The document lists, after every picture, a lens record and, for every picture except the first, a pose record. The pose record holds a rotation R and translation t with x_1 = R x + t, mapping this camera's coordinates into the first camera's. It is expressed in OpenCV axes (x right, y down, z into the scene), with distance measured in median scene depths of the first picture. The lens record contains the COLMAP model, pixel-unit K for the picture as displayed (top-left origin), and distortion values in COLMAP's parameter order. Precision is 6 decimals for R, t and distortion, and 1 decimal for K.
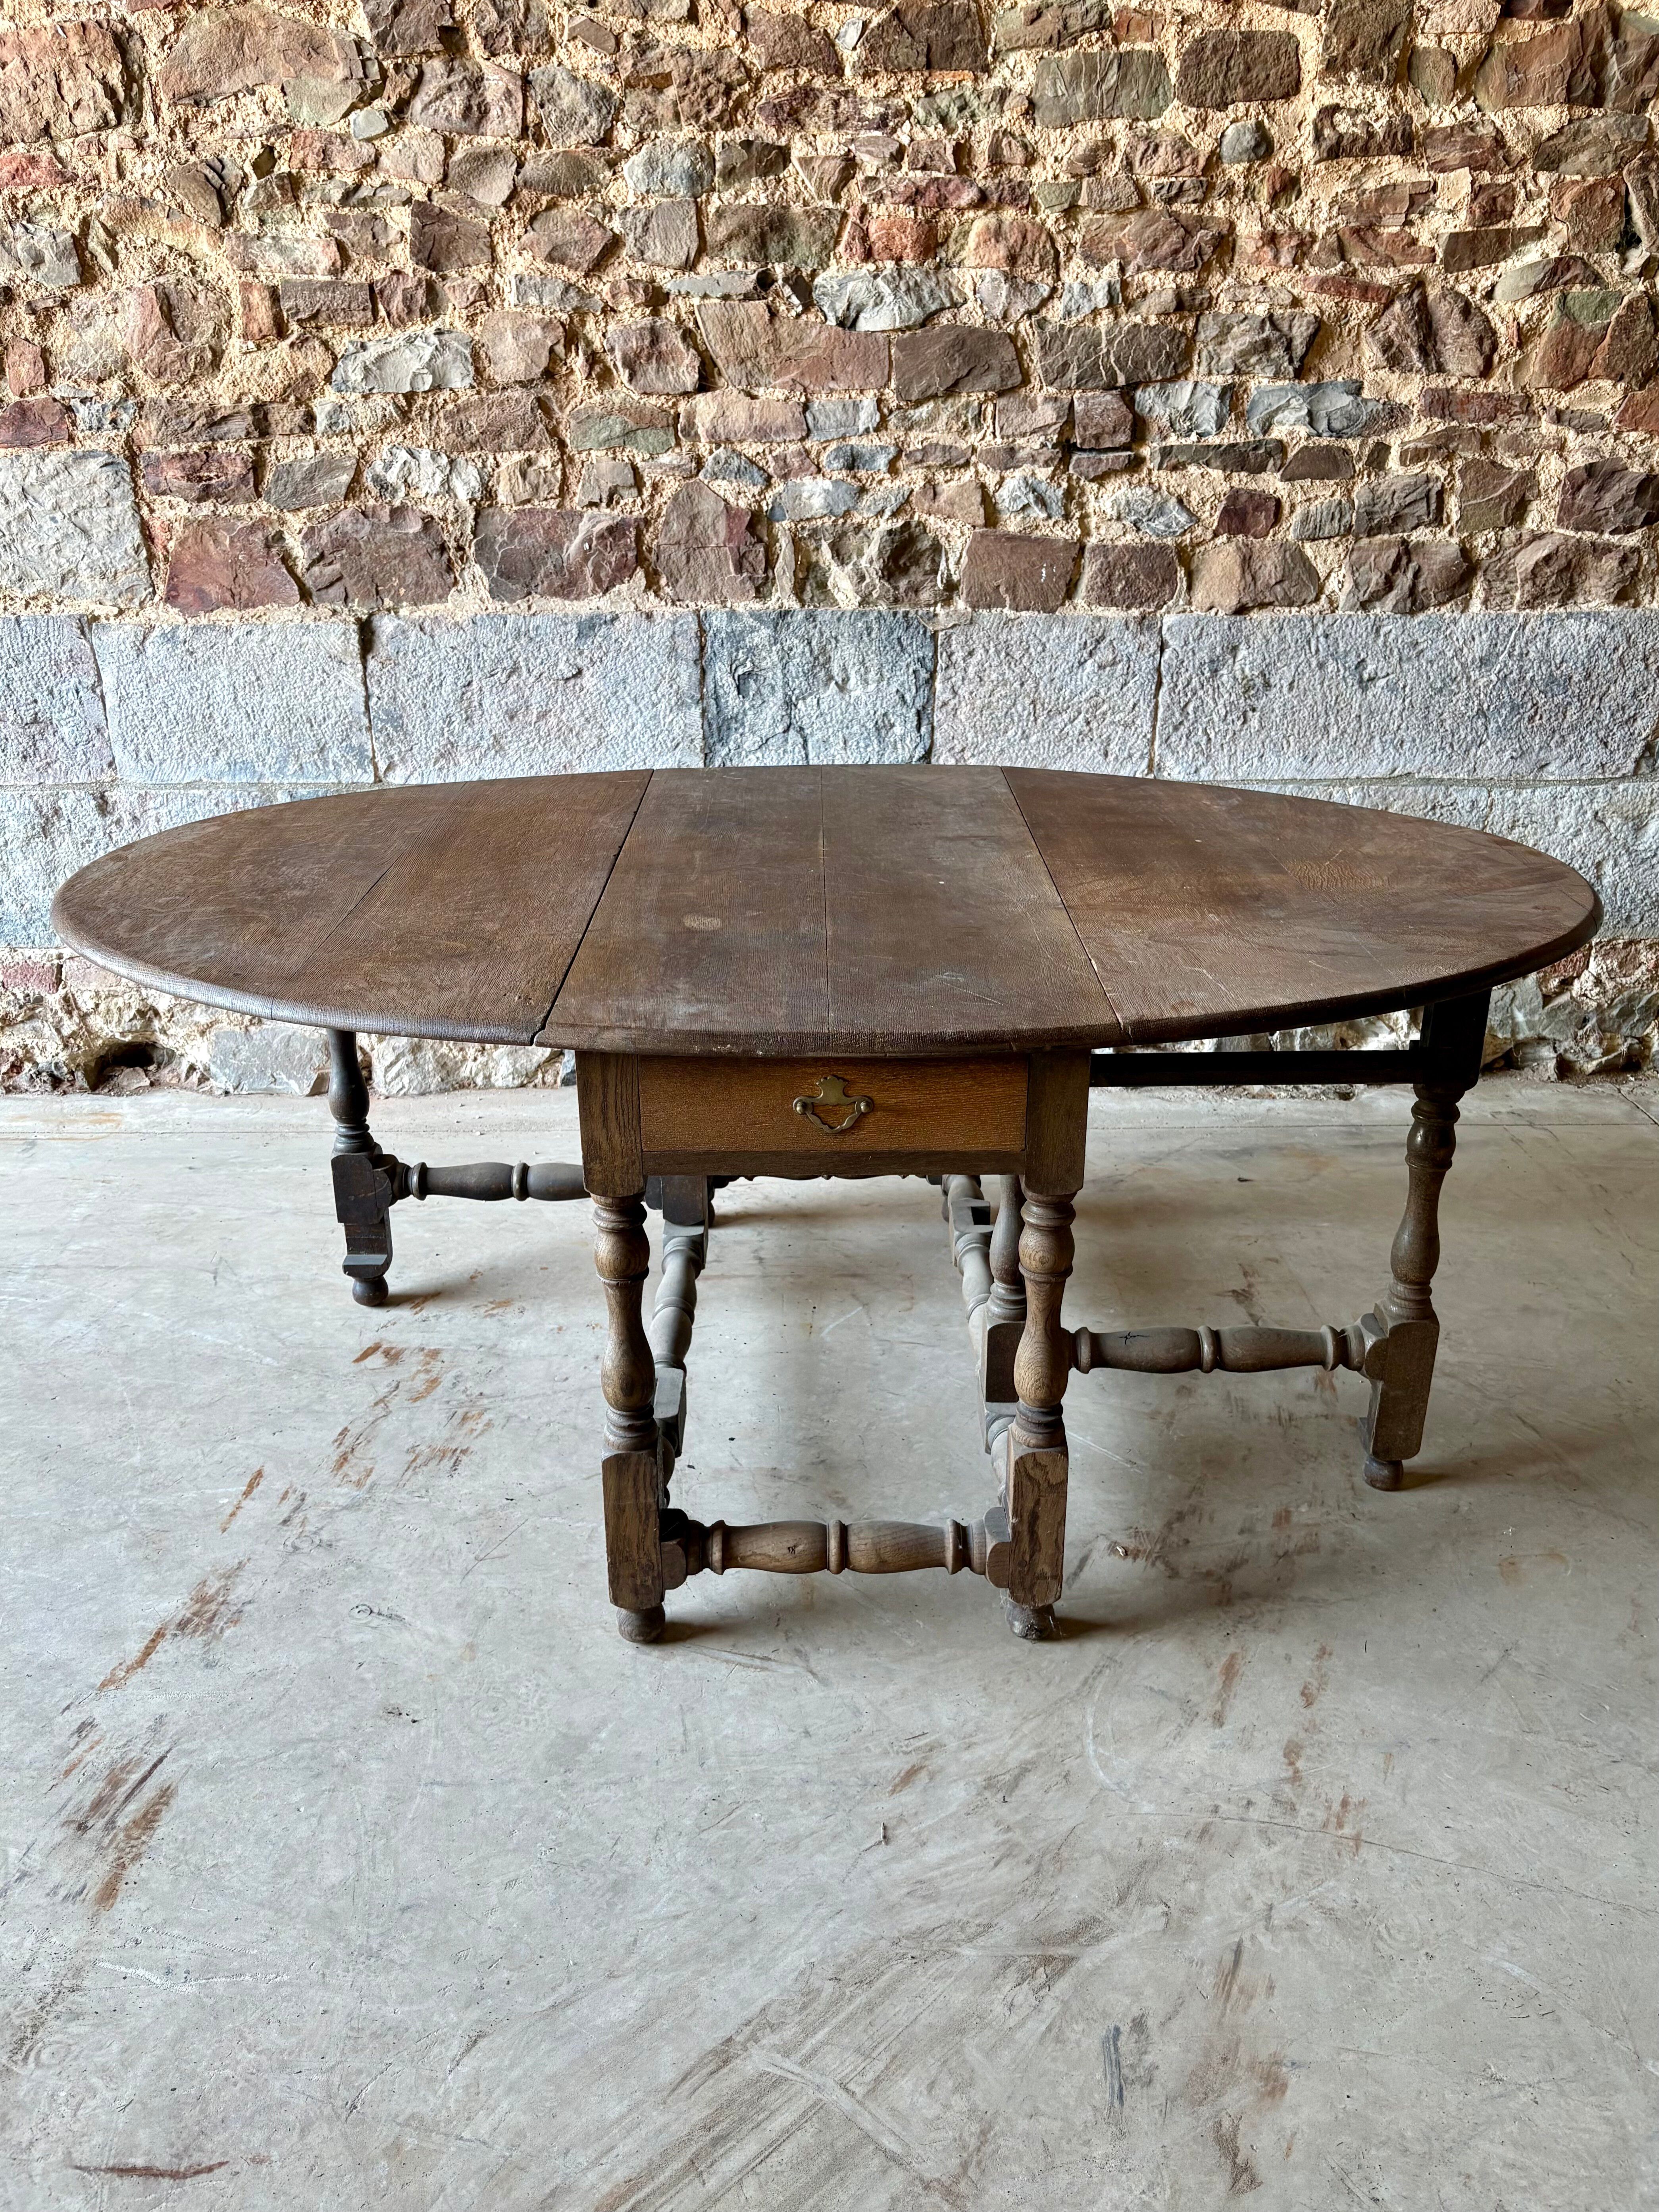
lens RADIAL K [[1729.4, 0, 831.7], [0, 1729.4, 1120.4], [0, 0, 1]] dist [0.013049, 0.008274]
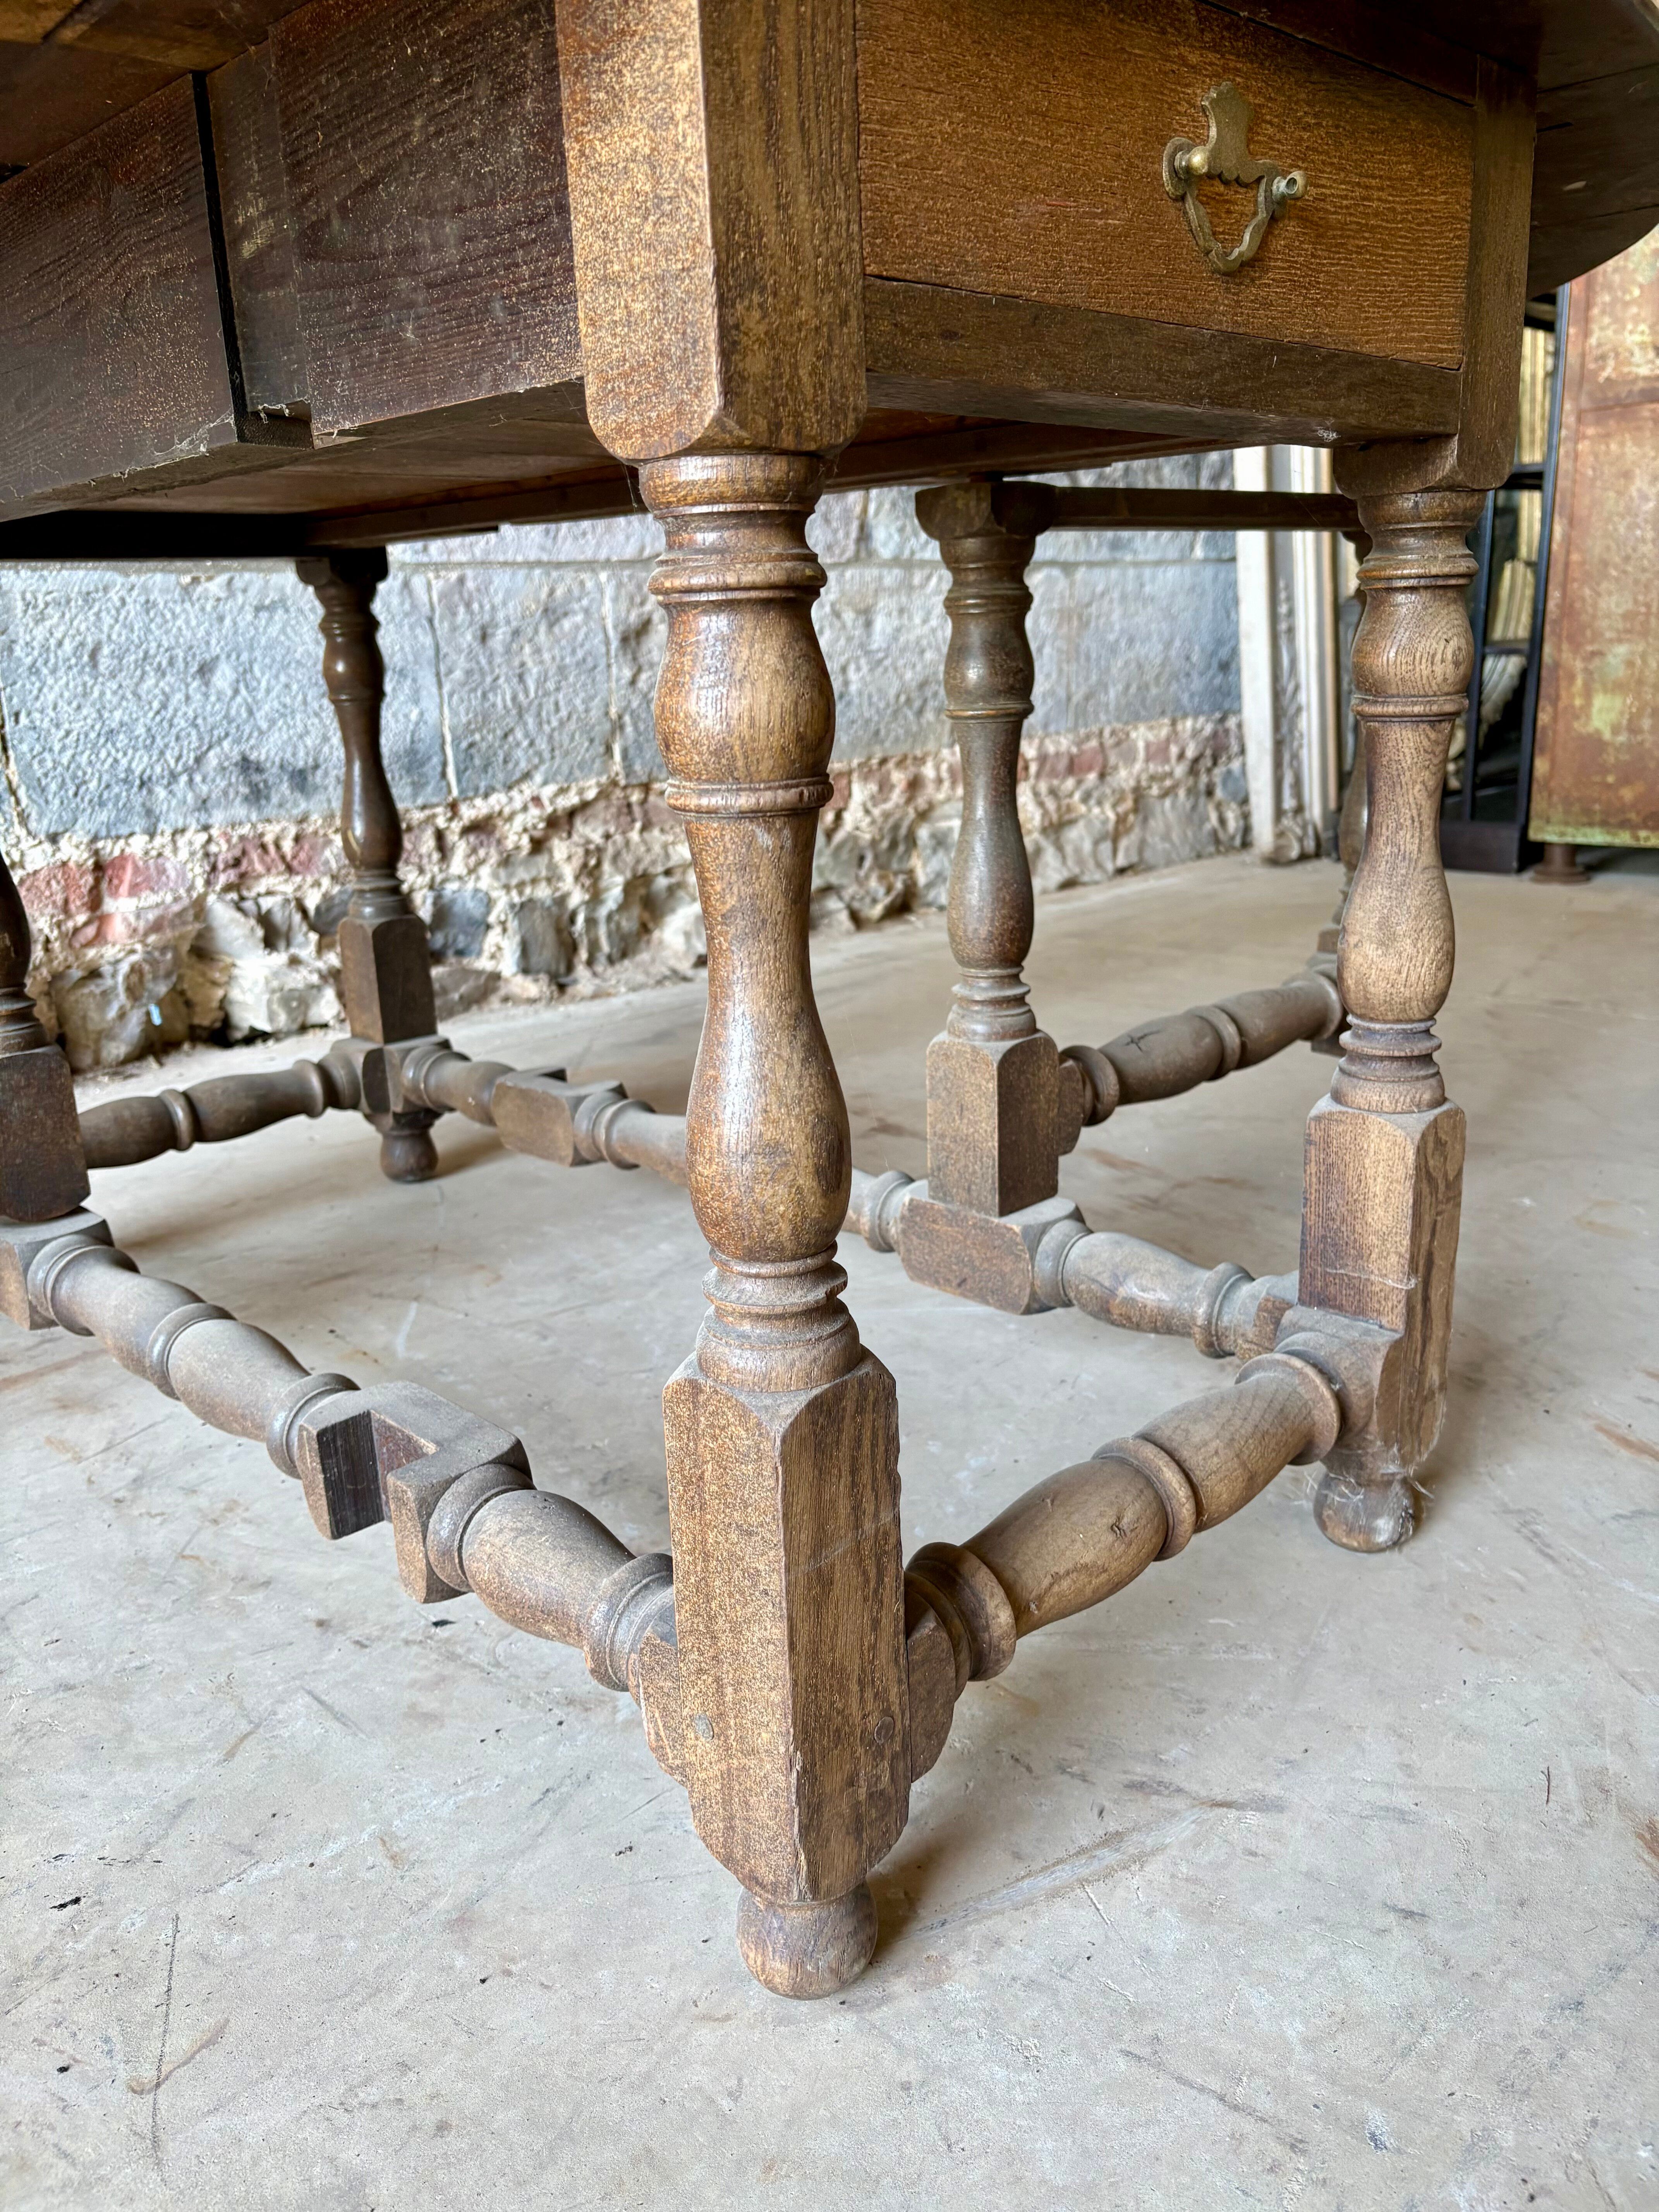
lens RADIAL K [[1686.1, 0, 836.6], [0, 1686.1, 1126.0], [0, 0, 1]] dist [0.047743, -0.075340]
pose [[0.716617, -0.219813, 0.661923, -0.192377], [0.305947, 0.951929, -0.015107, 0.091402], [-0.626783, 0.213339, 0.749420, 0.456120]]
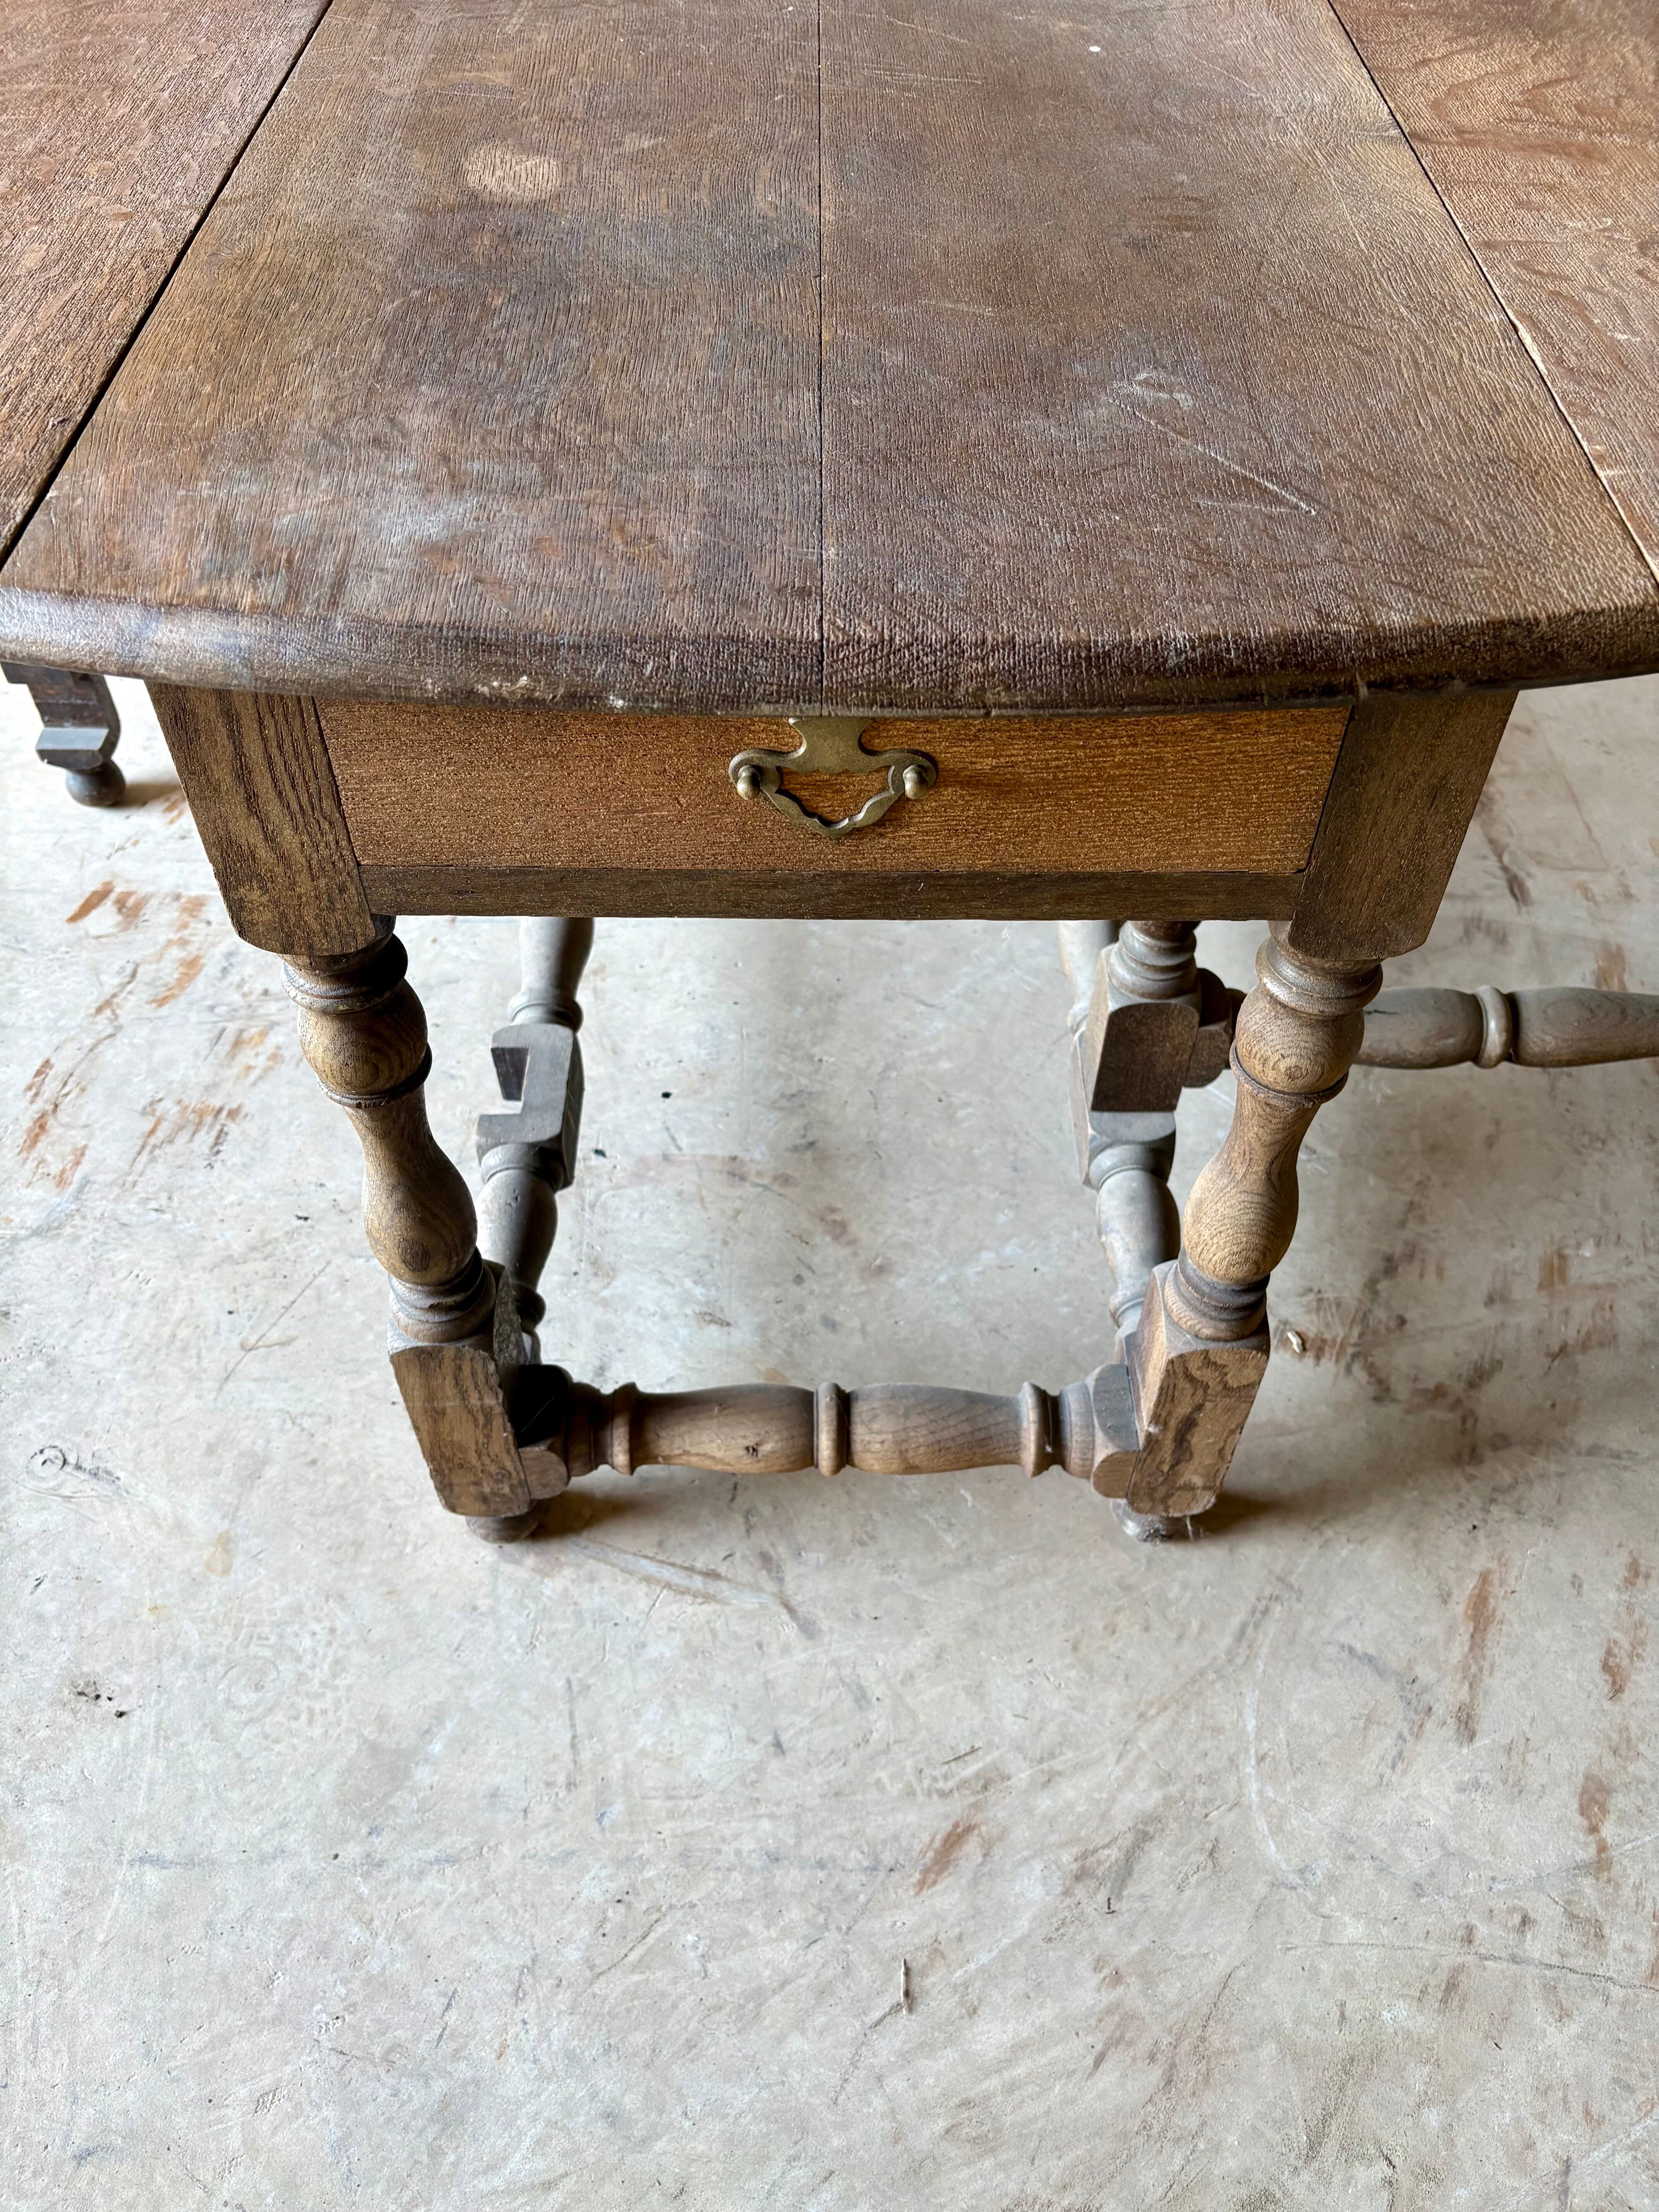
lens RADIAL K [[1682.0, 0, 829.9], [0, 1682.0, 1129.3], [0, 0, 1]] dist [0.016413, -0.008203]
pose [[0.999952, 0.009488, 0.002389, 0.000137], [-0.009549, 0.893205, 0.449548, -0.059275], [0.002131, -0.449549, 0.893253, 0.347141]]
